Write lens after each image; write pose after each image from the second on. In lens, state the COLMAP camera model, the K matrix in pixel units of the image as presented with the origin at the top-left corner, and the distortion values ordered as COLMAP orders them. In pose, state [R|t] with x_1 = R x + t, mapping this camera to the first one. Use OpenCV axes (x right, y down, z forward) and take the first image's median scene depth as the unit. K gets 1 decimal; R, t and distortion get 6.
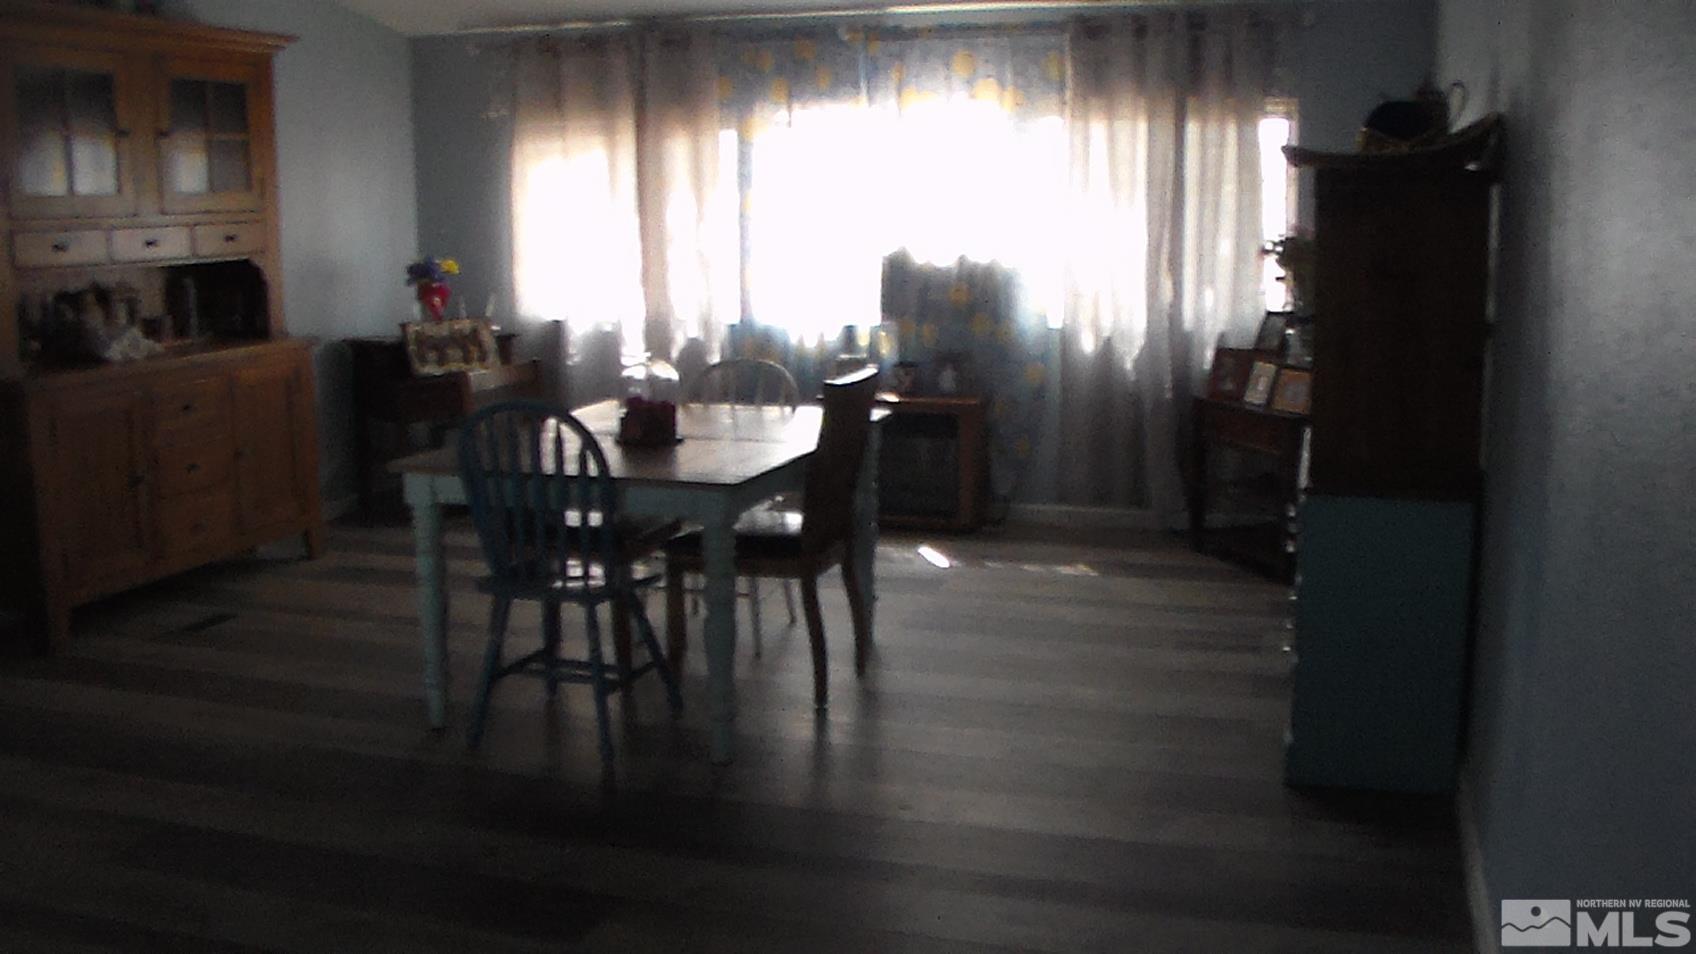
lens RADIAL K [[1606.0, 0, 848.0], [0, 1606.0, 477.0], [0, 0, 1]] dist [-0.163055, 0.009738]
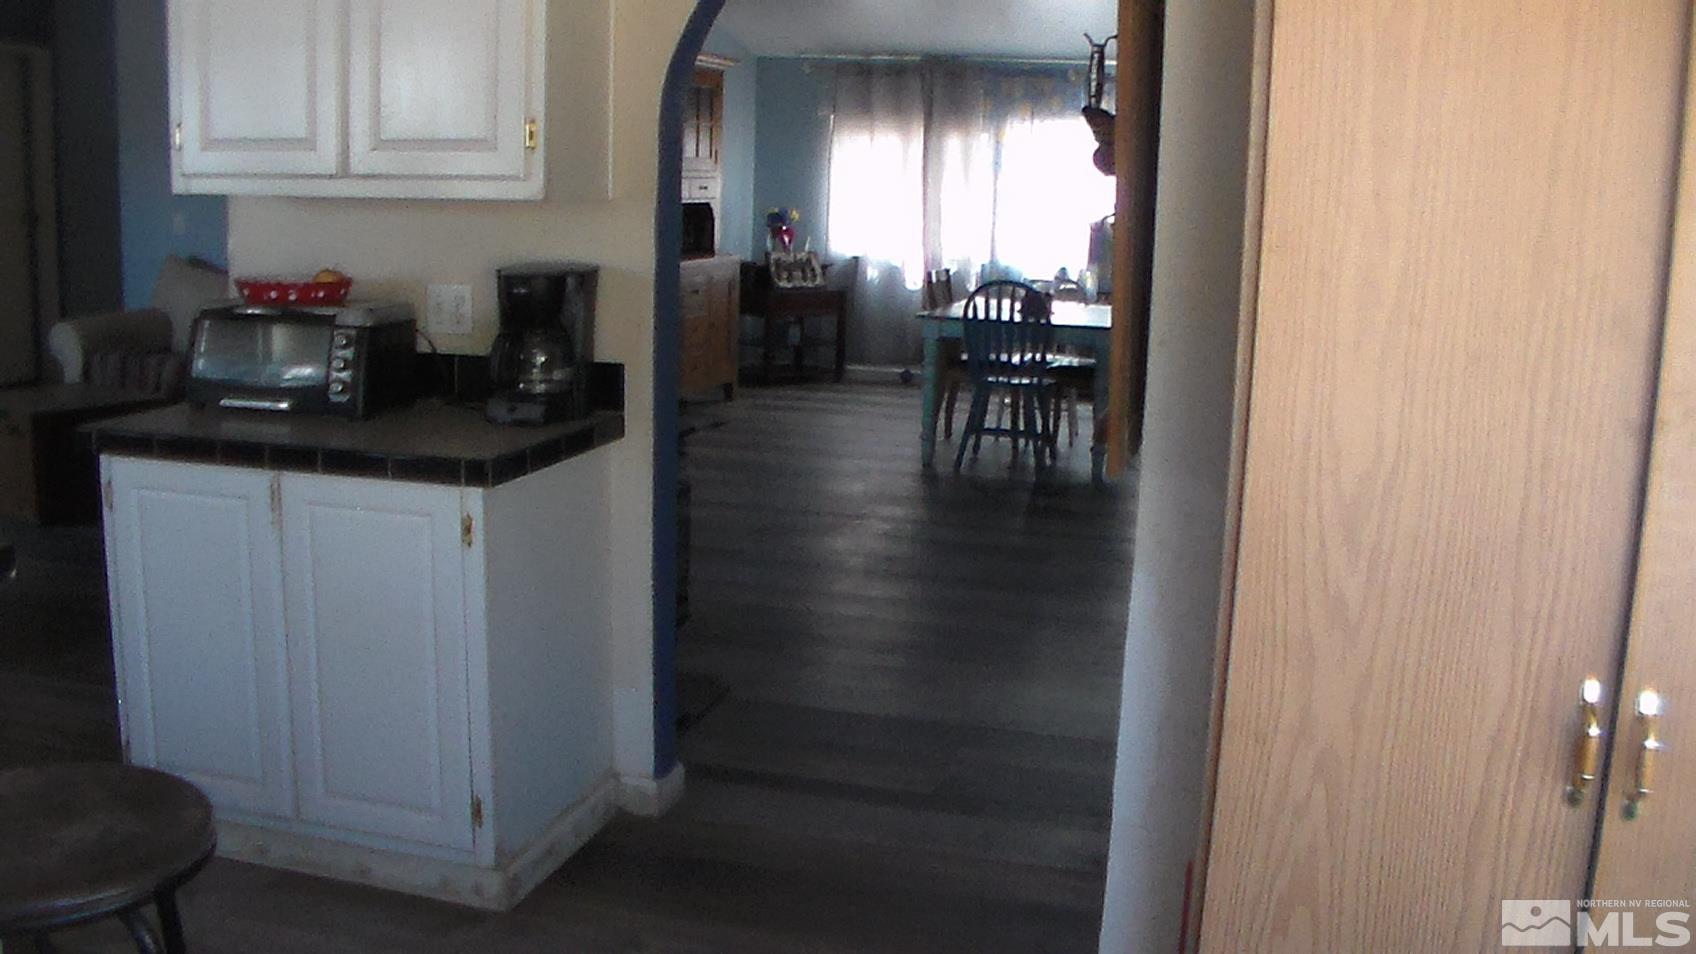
lens RADIAL K [[1606.0, 0, 848.0], [0, 1606.0, 477.0], [0, 0, 1]] dist [-0.163055, 0.009738]
pose [[0.998671, 0.037153, 0.035734, -0.248042], [-0.037469, 0.999264, 0.008218, 0.097522], [-0.035402, -0.009546, 0.999328, -0.497758]]
